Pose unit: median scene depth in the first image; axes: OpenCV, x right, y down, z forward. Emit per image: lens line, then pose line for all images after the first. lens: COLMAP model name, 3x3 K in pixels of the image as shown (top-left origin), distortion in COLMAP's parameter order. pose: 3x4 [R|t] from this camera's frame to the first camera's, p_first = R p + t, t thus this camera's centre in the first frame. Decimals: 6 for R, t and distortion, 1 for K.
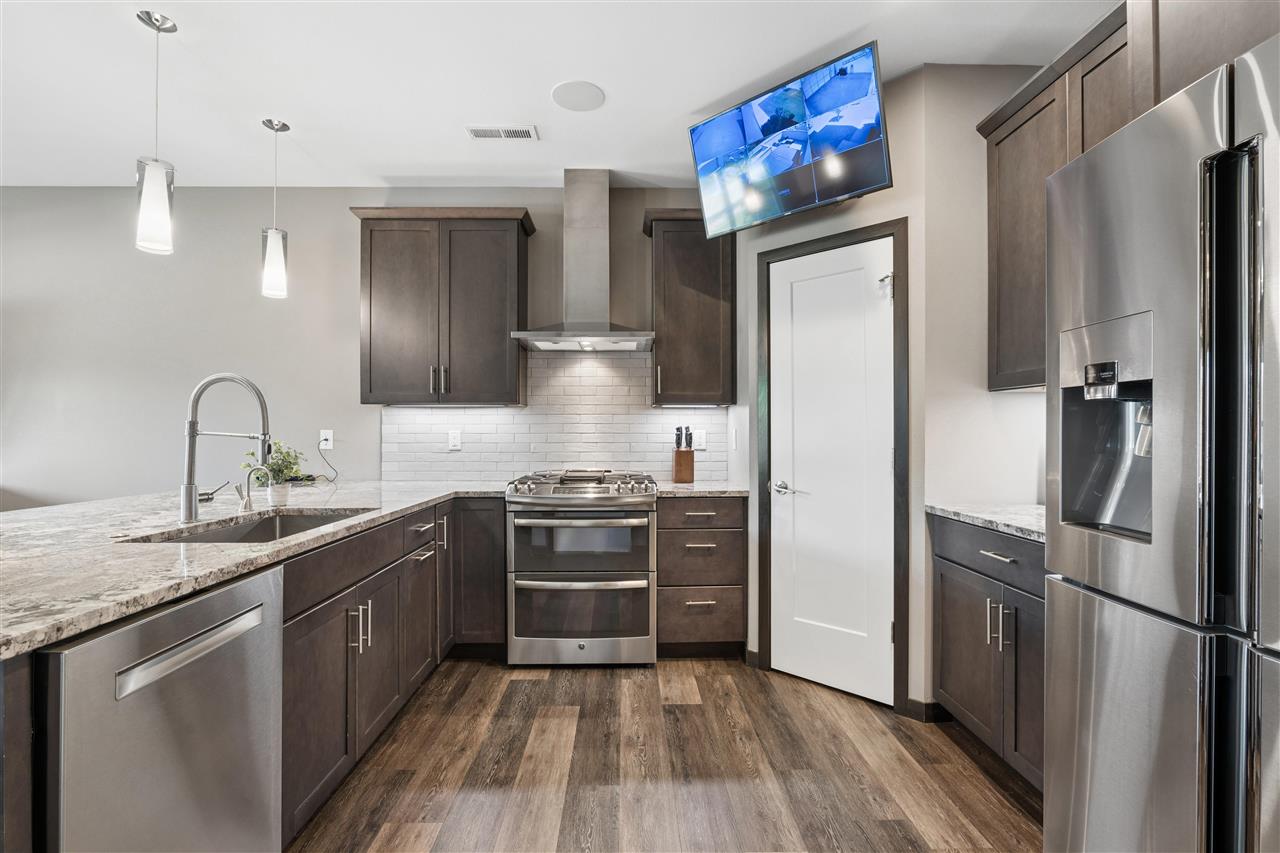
lens RADIAL K [[588.4, 0, 636.8], [0, 588.4, 428.1], [0, 0, 1]] dist [-0.014045, 0.008010]
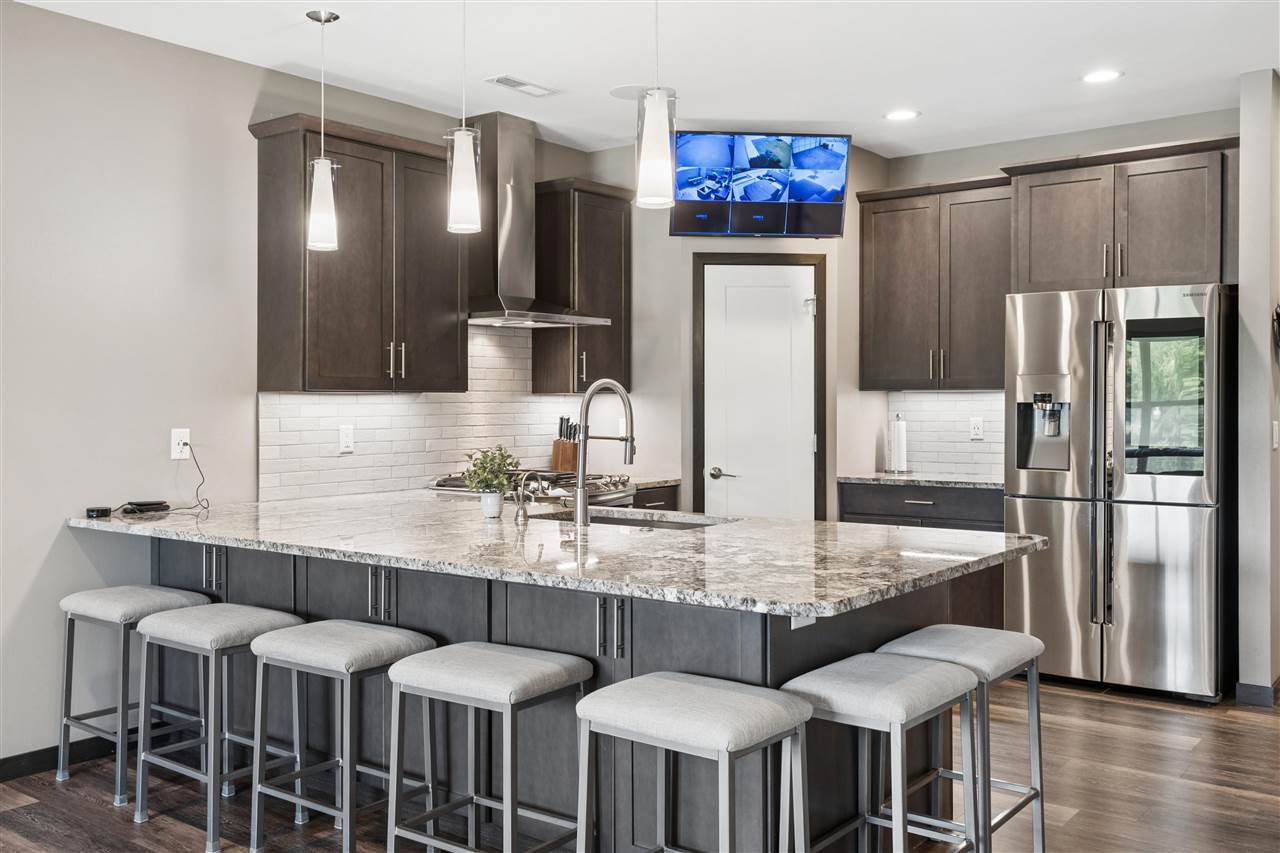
lens RADIAL K [[1141.7, 0, 639.1], [0, 1141.7, 401.4], [0, 0, 1]] dist [0.003548, -0.005427]
pose [[0.622486, -0.002534, 0.782627, -1.496778], [-0.002379, 0.999984, 0.005130, -0.042553], [-0.782627, -0.005055, 0.622470, -0.204180]]
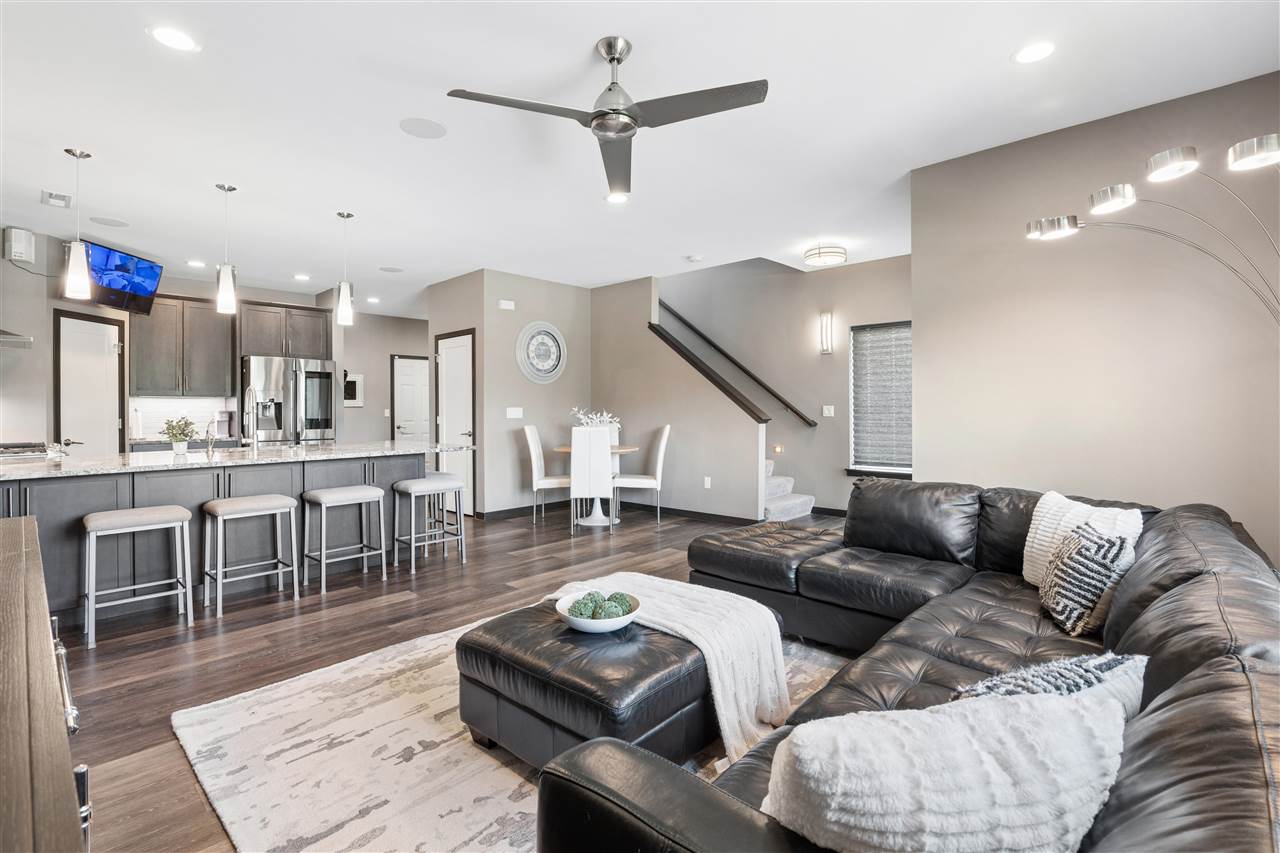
lens RADIAL K [[581.9, 0, 631.5], [0, 581.9, 413.1], [0, 0, 1]] dist [-0.012970, 0.000960]
pose [[-0.711798, 0.000133, 0.702384, -2.237012], [-0.000995, 0.999999, -0.001197, 0.009368], [-0.702384, -0.001551, -0.711797, 1.038717]]
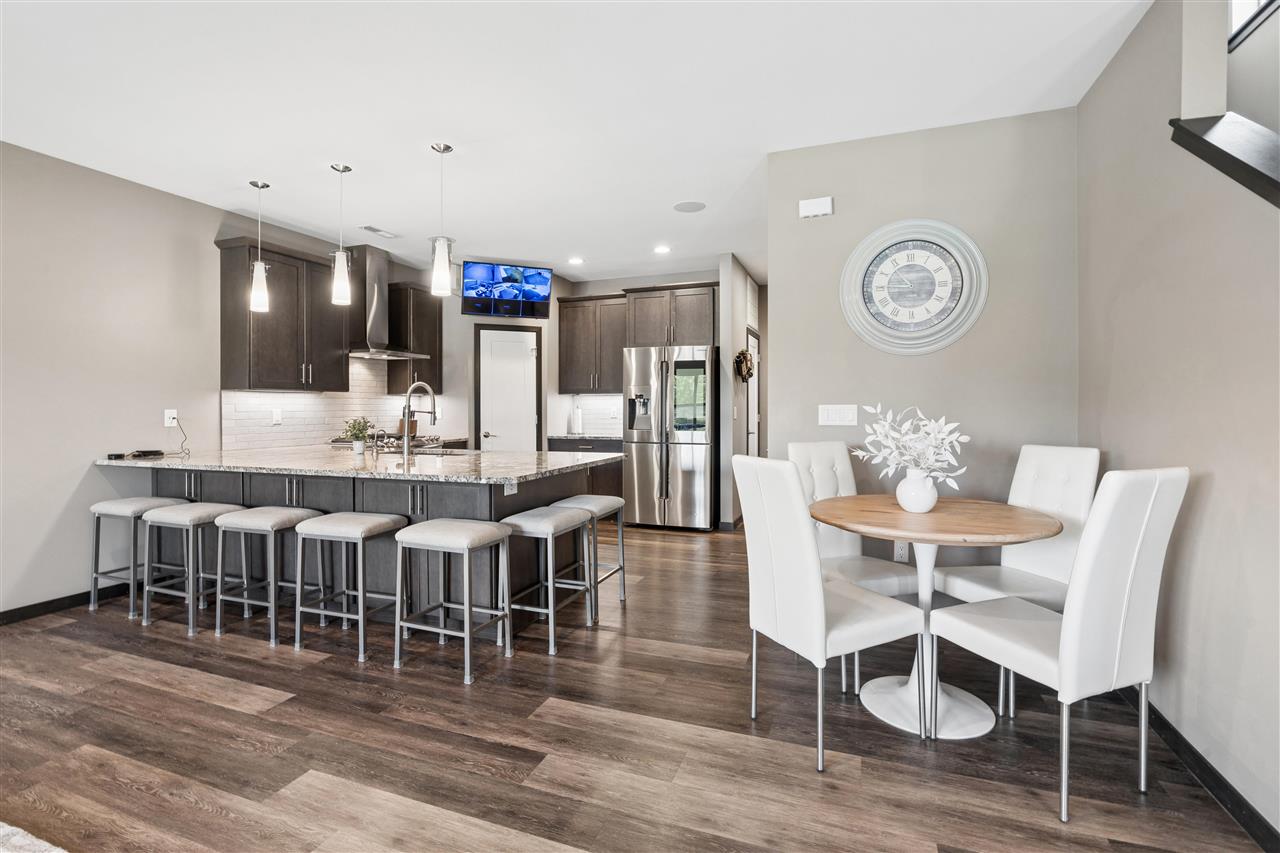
lens RADIAL K [[581.9, 0, 631.5], [0, 581.9, 413.1], [0, 0, 1]] dist [-0.012970, 0.000960]
pose [[0.373986, -0.012881, 0.927345, -1.545167], [-0.004722, 0.999864, 0.015793, -0.014436], [-0.927422, -0.010285, 0.373874, -0.301362]]
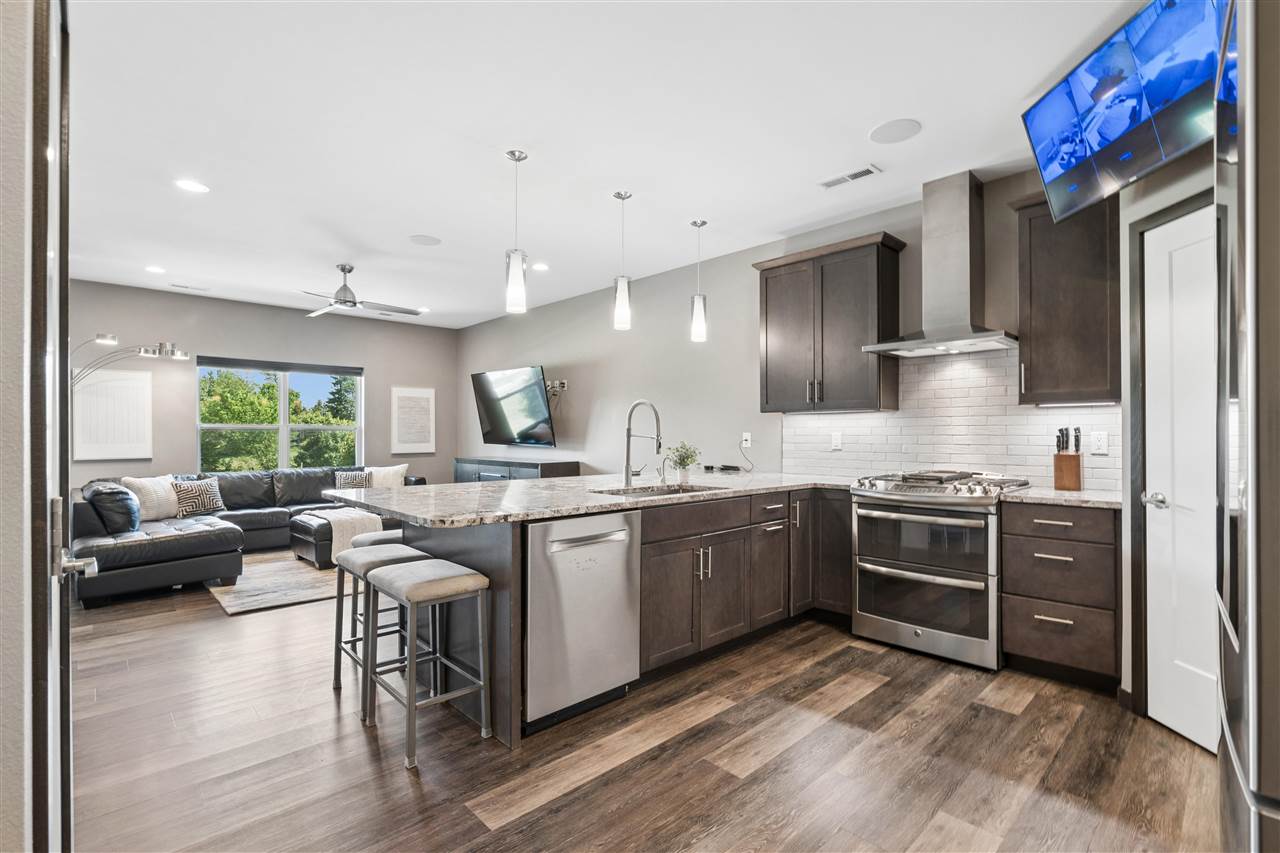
lens RADIAL K [[588.4, 0, 636.8], [0, 588.4, 428.1], [0, 0, 1]] dist [-0.014045, 0.008010]
pose [[0.676131, -0.008873, -0.736728, 0.353728], [0.006524, 0.999960, -0.006056, -0.000957], [0.736753, -0.000712, 0.676162, -0.101636]]
